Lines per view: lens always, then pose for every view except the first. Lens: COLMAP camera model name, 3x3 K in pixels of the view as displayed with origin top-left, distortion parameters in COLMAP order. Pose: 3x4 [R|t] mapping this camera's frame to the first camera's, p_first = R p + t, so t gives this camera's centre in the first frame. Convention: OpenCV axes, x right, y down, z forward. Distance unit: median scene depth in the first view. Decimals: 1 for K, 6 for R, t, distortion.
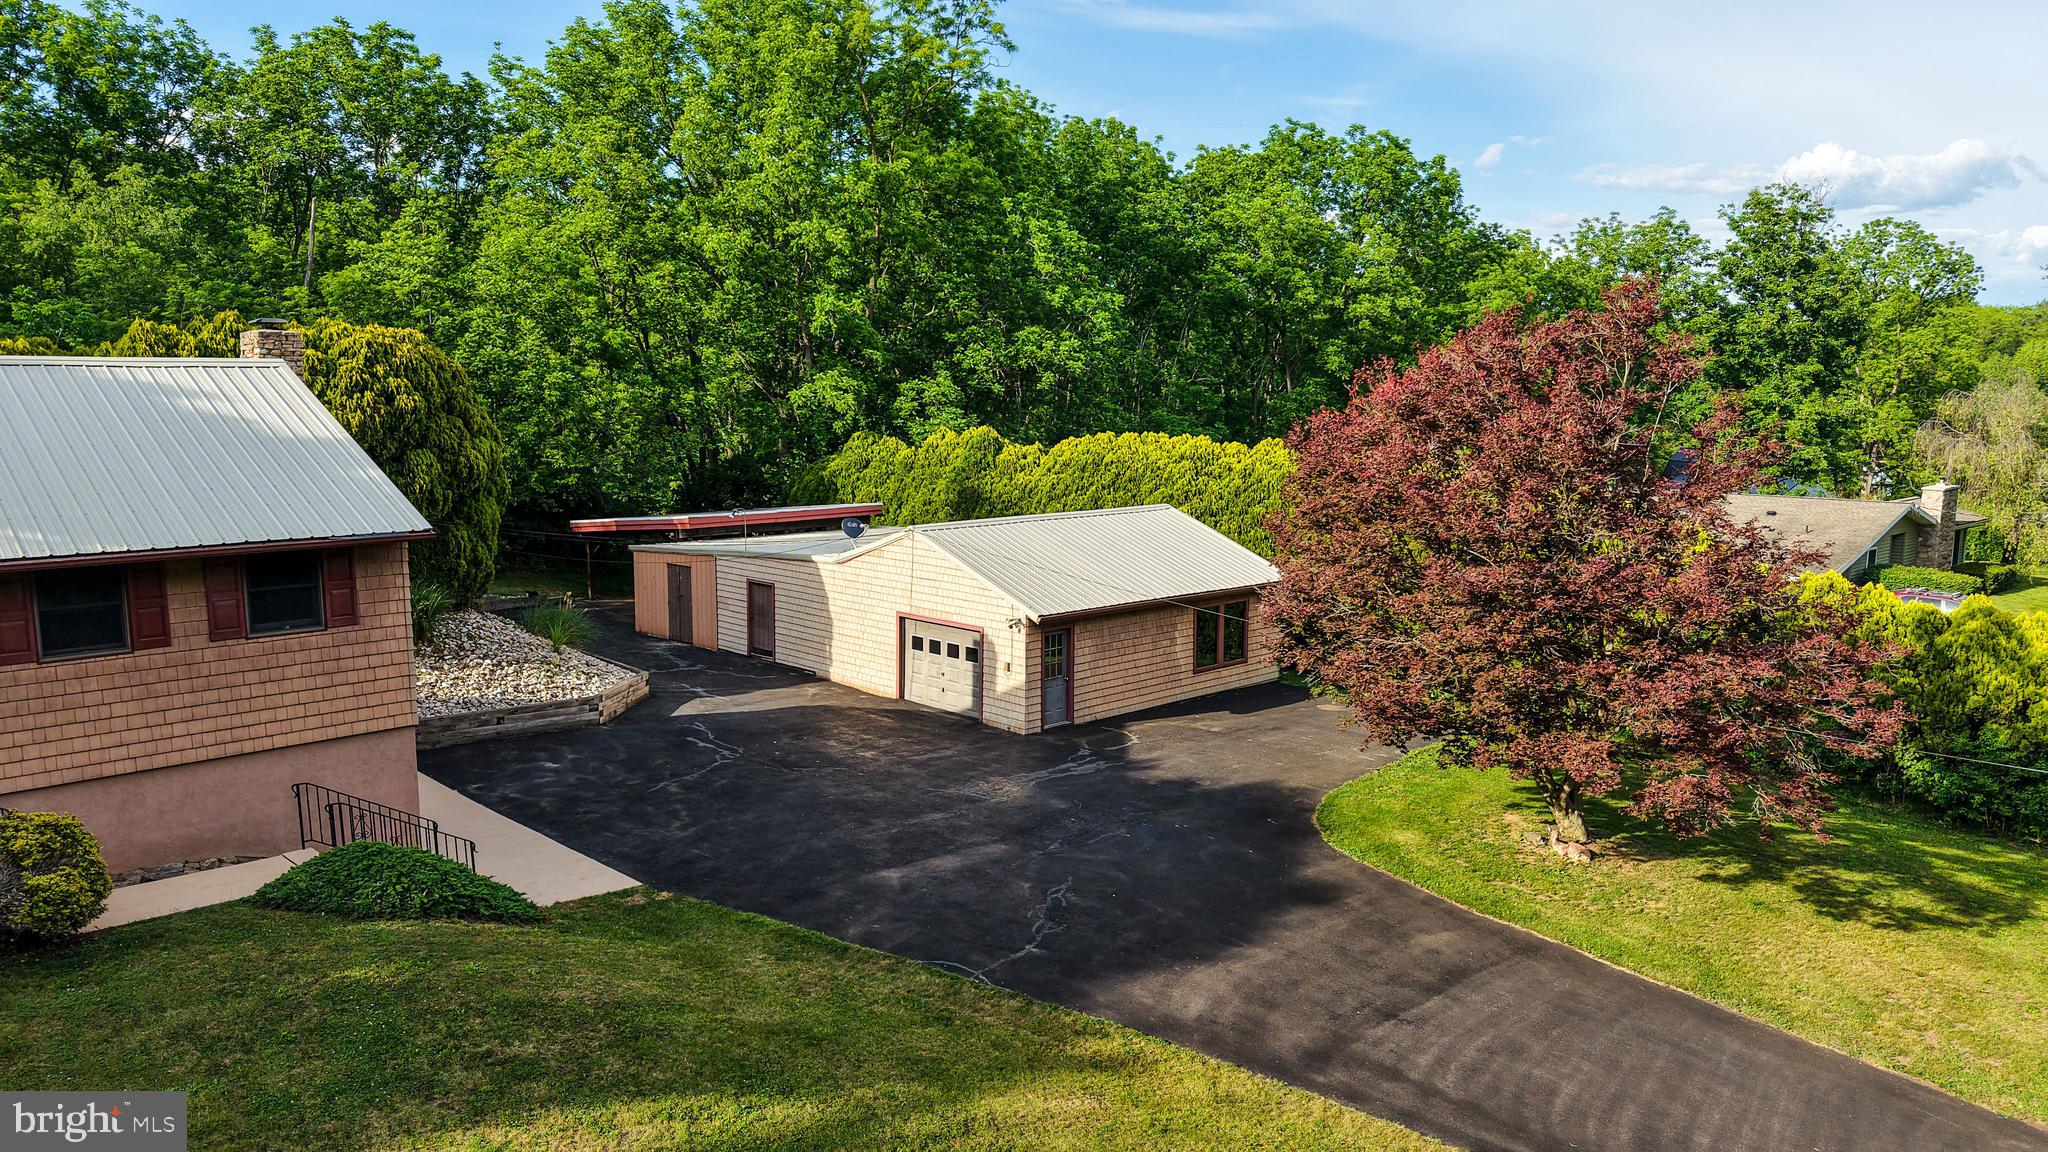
lens RADIAL K [[1352.4, 0, 1027.9], [0, 1352.4, 574.5], [0, 0, 1]] dist [0.042698, -0.078145]
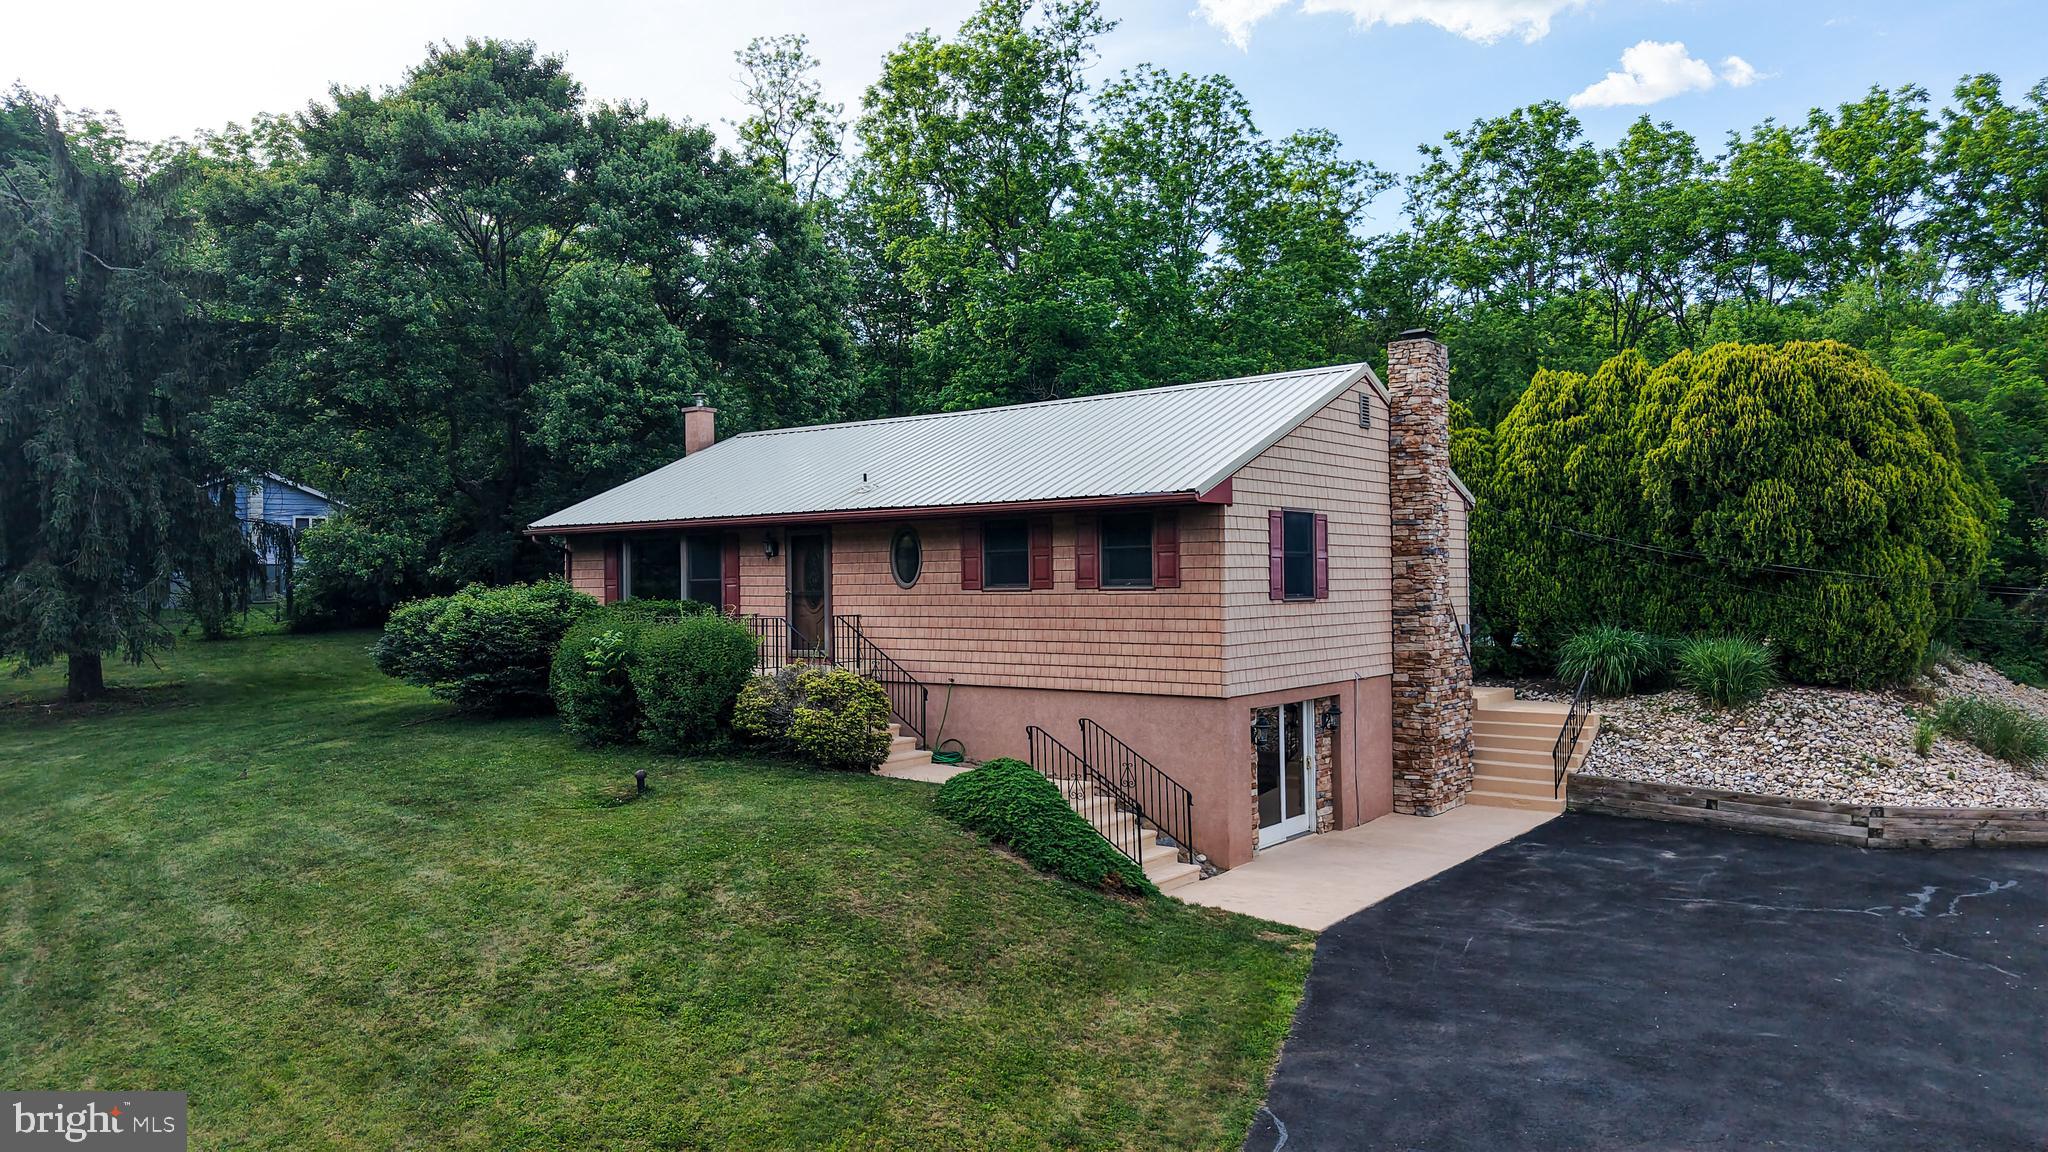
lens RADIAL K [[1352.4, 0, 1027.9], [0, 1352.4, 574.5], [0, 0, 1]] dist [0.042698, -0.078145]
pose [[0.102422, -0.014932, -0.994629, 0.527876], [-0.122022, 0.992148, -0.027460, 0.069423], [0.987229, 0.124179, 0.099796, 0.784816]]
